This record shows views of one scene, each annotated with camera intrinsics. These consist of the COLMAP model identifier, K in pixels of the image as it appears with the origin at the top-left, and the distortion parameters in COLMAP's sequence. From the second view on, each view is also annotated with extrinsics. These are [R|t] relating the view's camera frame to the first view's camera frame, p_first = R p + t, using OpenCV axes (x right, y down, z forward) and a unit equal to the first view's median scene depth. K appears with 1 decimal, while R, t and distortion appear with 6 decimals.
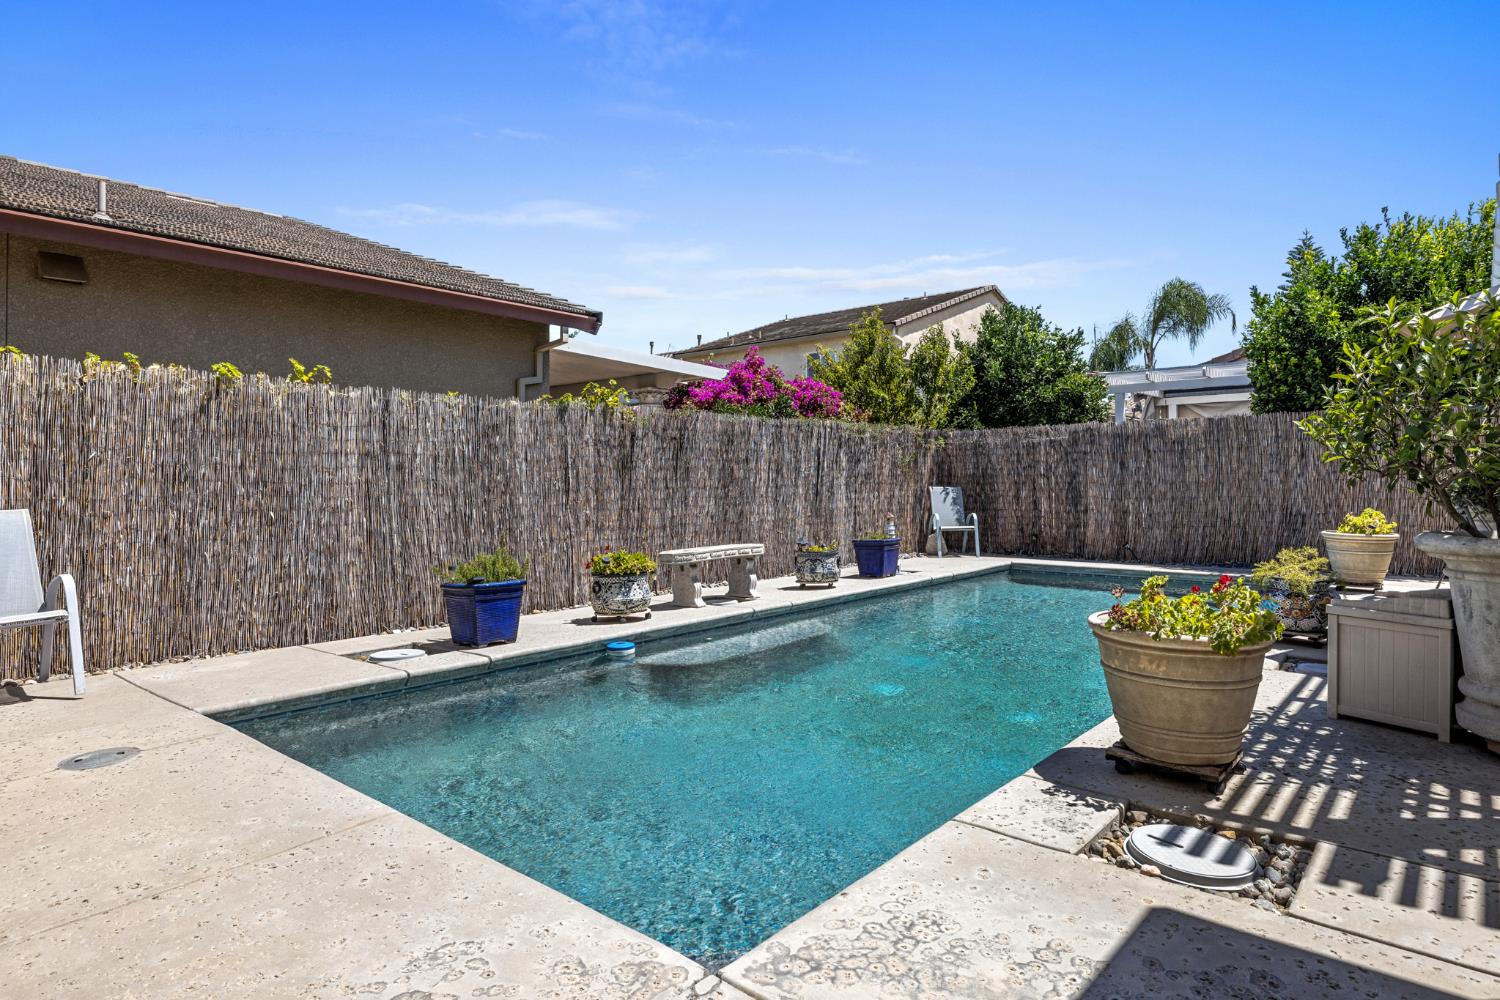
lens RADIAL K [[847.1, 0, 747.9], [0, 847.1, 497.4], [0, 0, 1]] dist [0.001535, 0.000543]
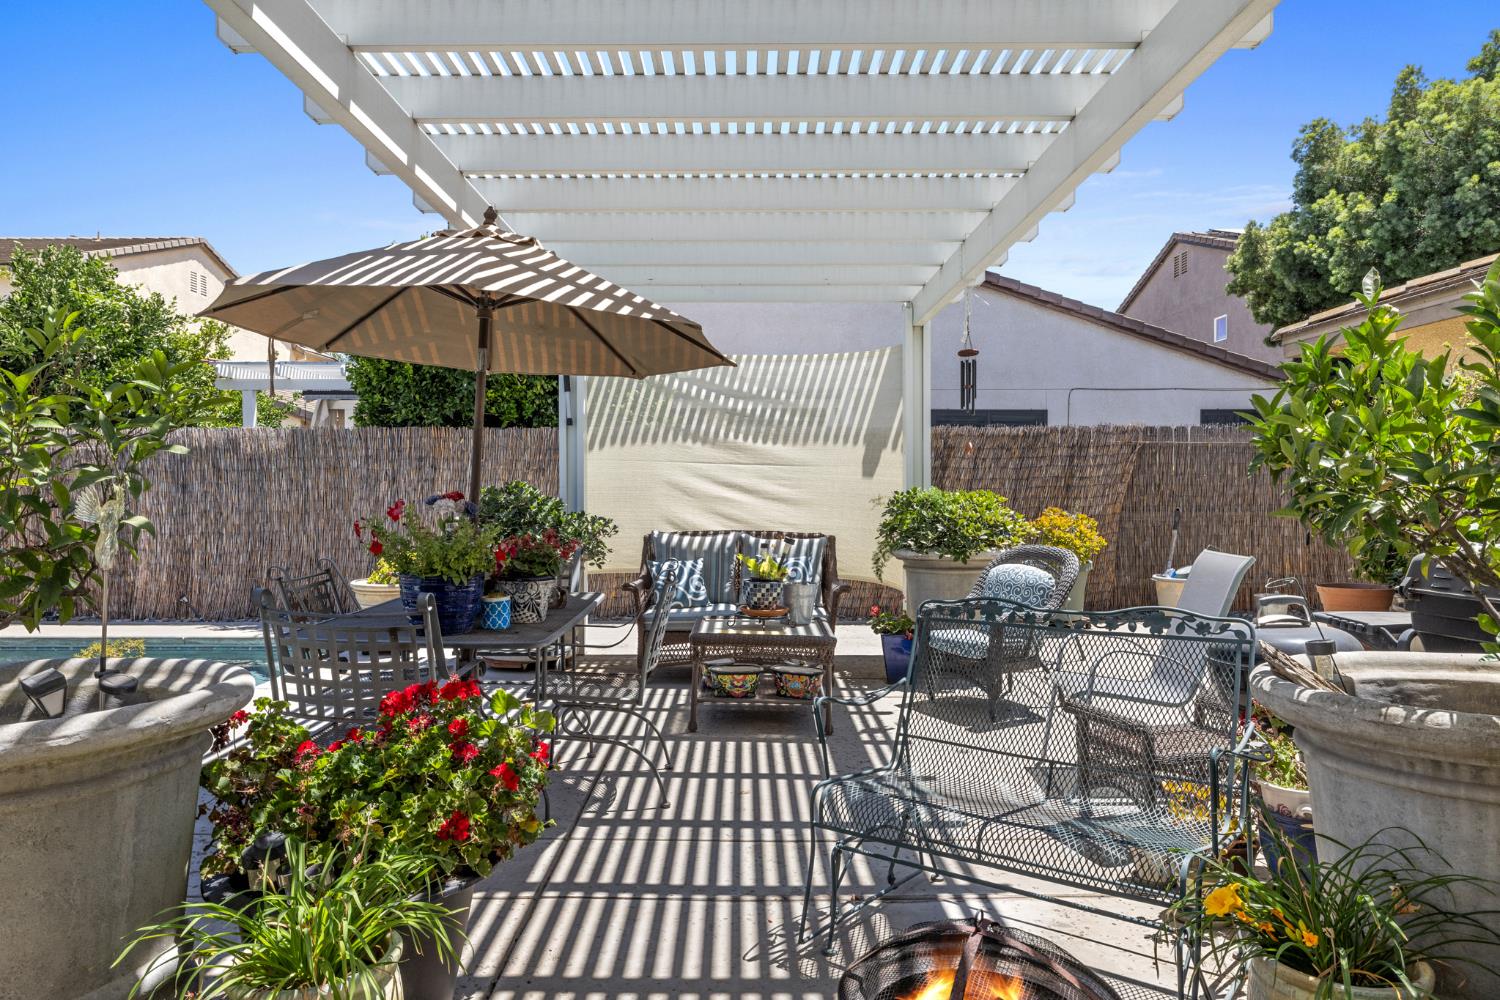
lens RADIAL K [[955.7, 0, 750.9], [0, 955.7, 493.3], [0, 0, 1]] dist [-0.004131, -0.003313]
pose [[0.753542, -0.000435, 0.657399, 0.265170], [0.007083, 0.999947, -0.007457, -0.023640], [-0.657361, 0.010276, 0.753506, 0.056974]]
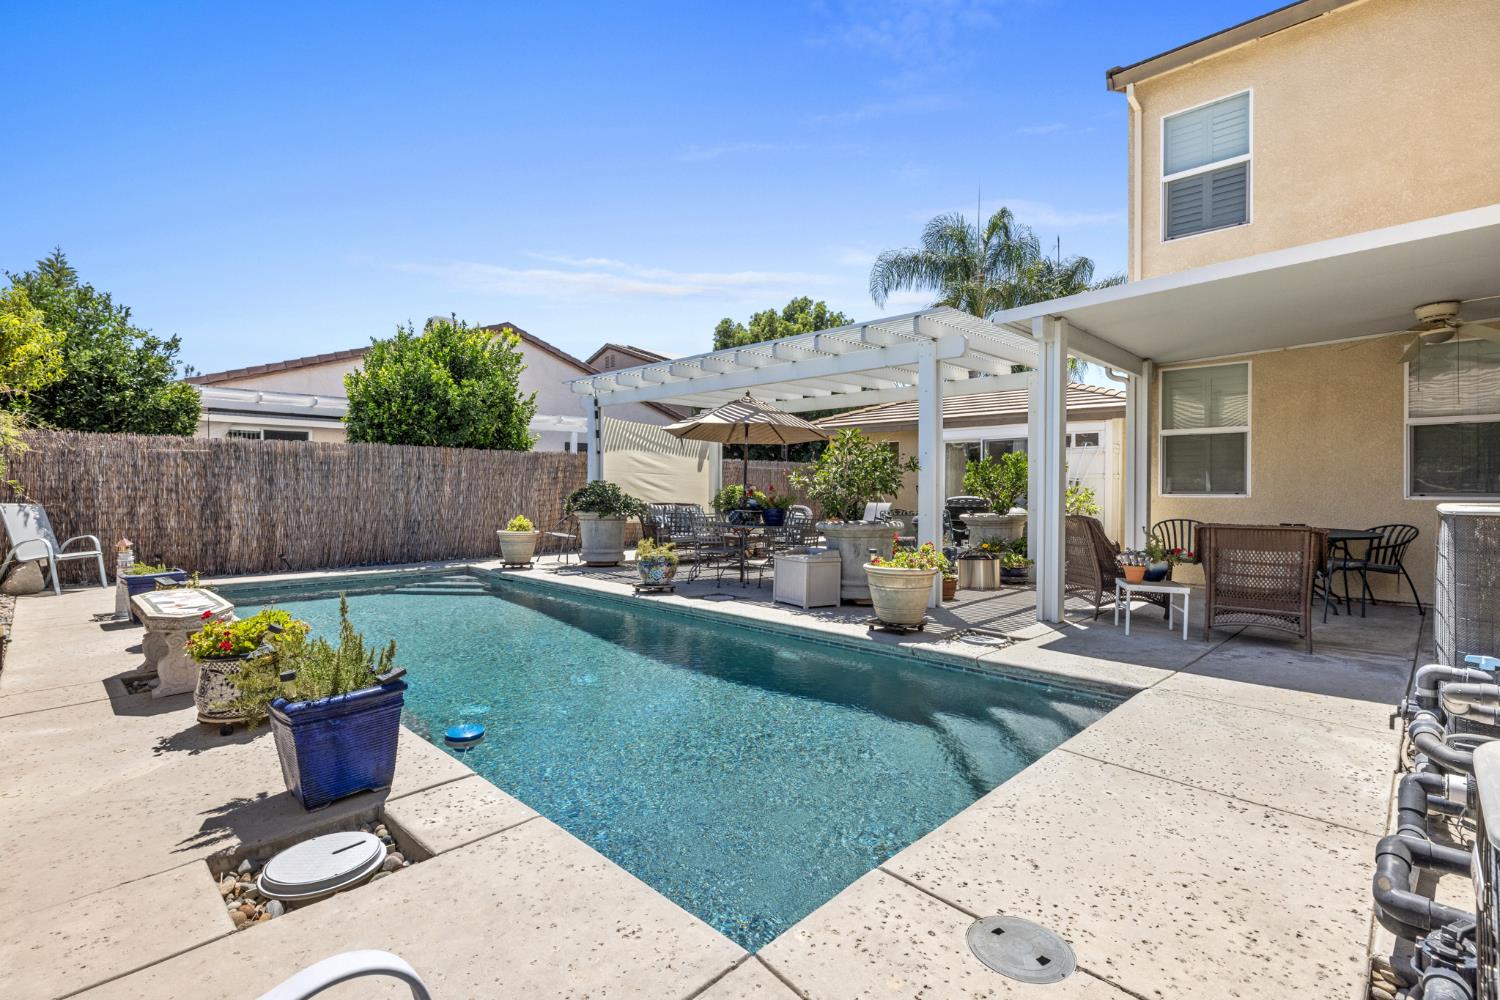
lens RADIAL K [[694.7, 0, 752.7], [0, 694.7, 497.3], [0, 0, 1]] dist [-0.000378, -0.000398]
pose [[0.055198, -0.006694, 0.998453, -0.388345], [0.010714, 0.999924, 0.006112, -0.016795], [-0.998418, 0.010360, 0.055265, 0.345308]]
